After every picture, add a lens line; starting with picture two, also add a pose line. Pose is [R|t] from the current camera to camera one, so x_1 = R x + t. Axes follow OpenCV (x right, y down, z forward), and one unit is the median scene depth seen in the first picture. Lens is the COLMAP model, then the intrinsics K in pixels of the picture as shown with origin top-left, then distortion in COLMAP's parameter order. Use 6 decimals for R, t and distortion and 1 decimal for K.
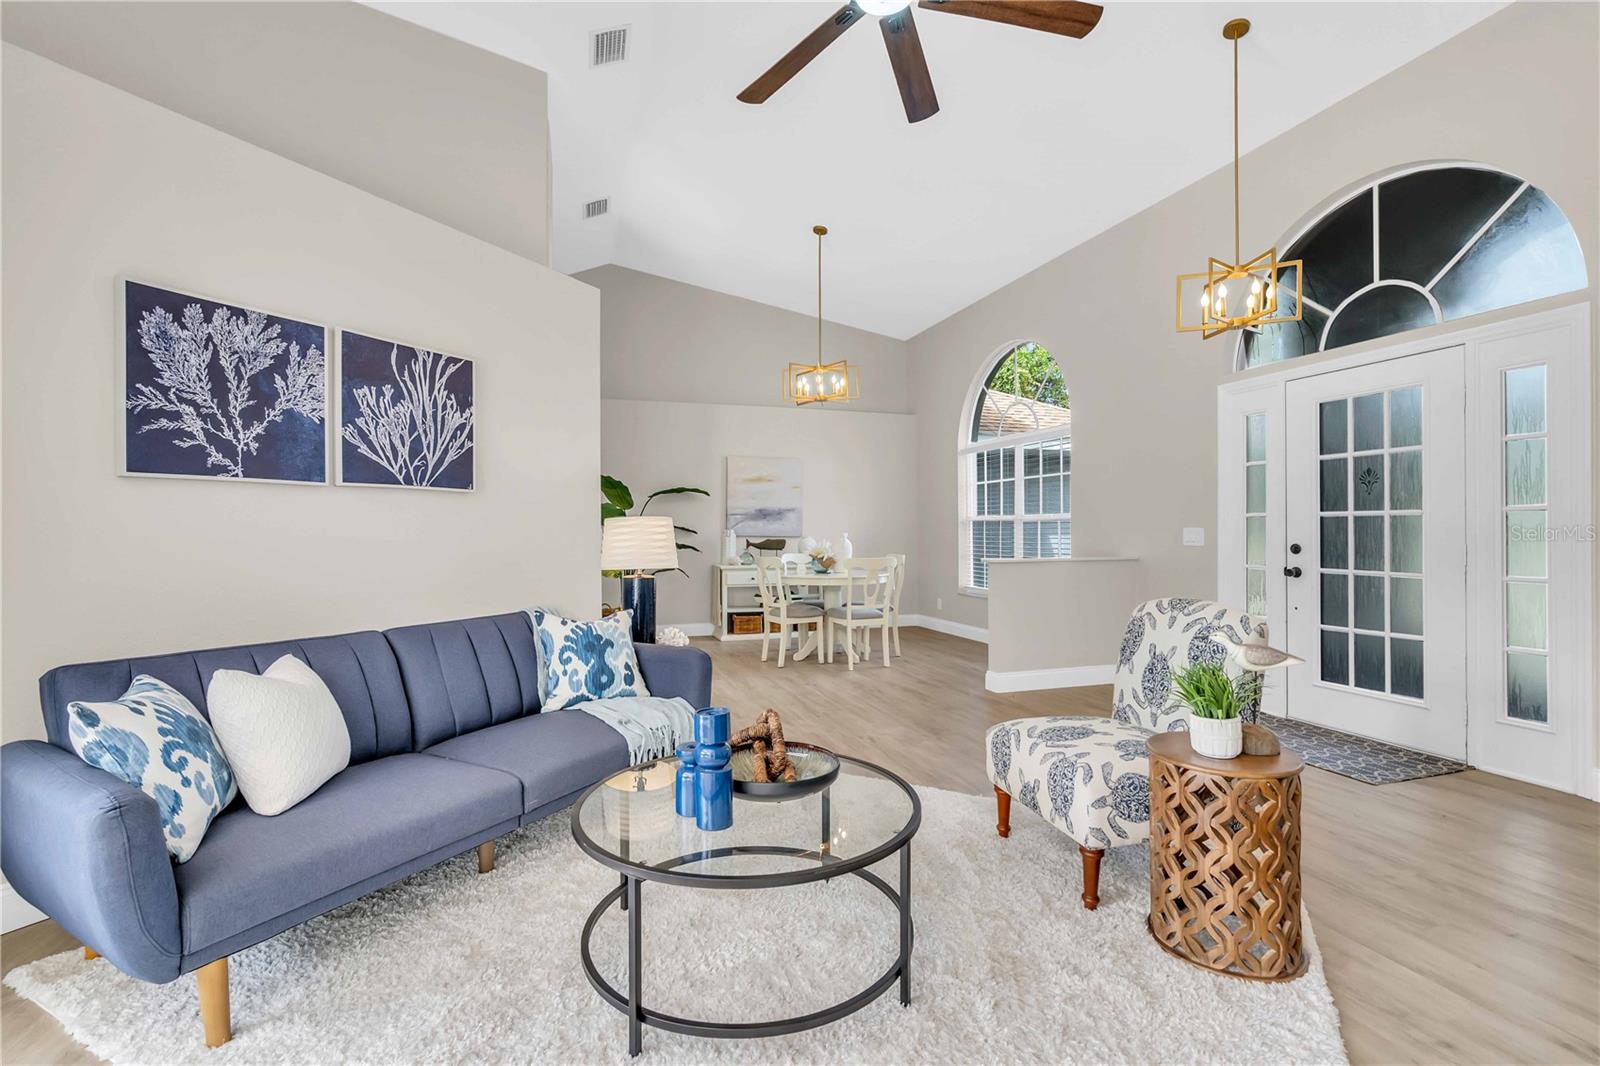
lens RADIAL K [[722.0, 0, 795.7], [0, 722.0, 529.8], [0, 0, 1]] dist [-0.007823, 0.000738]
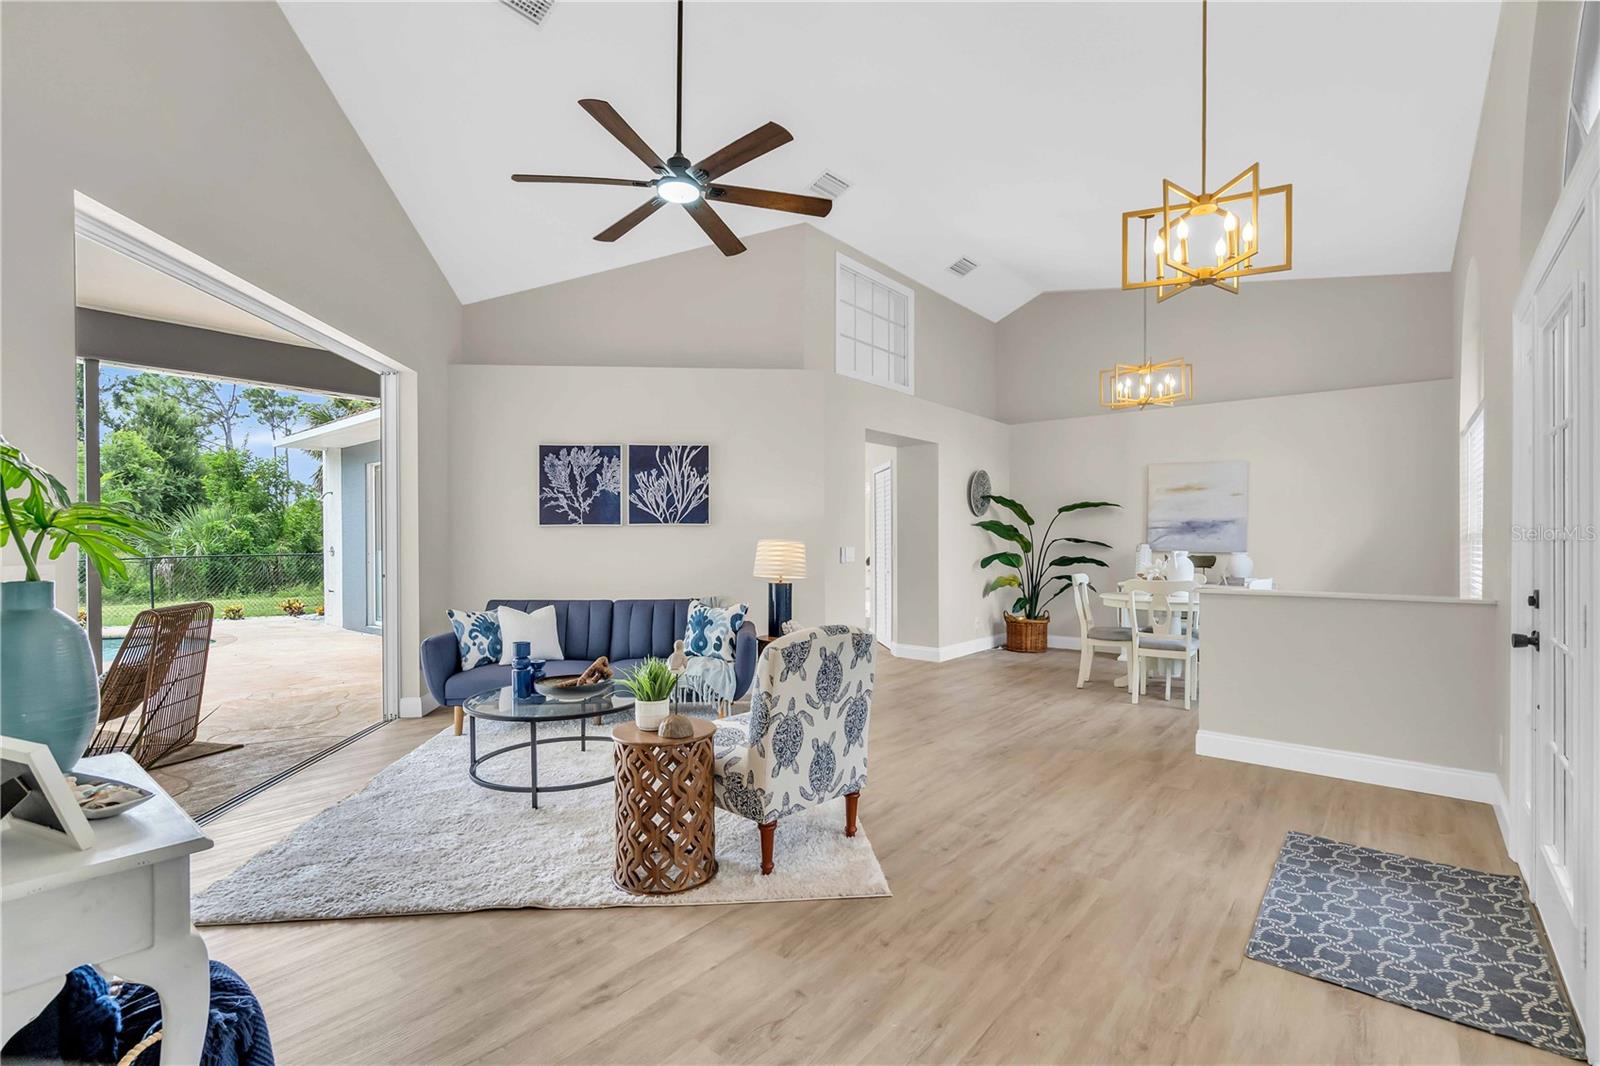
lens RADIAL K [[722.0, 0, 795.7], [0, 722.0, 529.8], [0, 0, 1]] dist [-0.007823, 0.000738]
pose [[0.536315, -0.013705, -0.843907, 1.254341], [0.003367, 0.999895, -0.014098, -0.021424], [0.844011, 0.004720, 0.536305, 0.343430]]
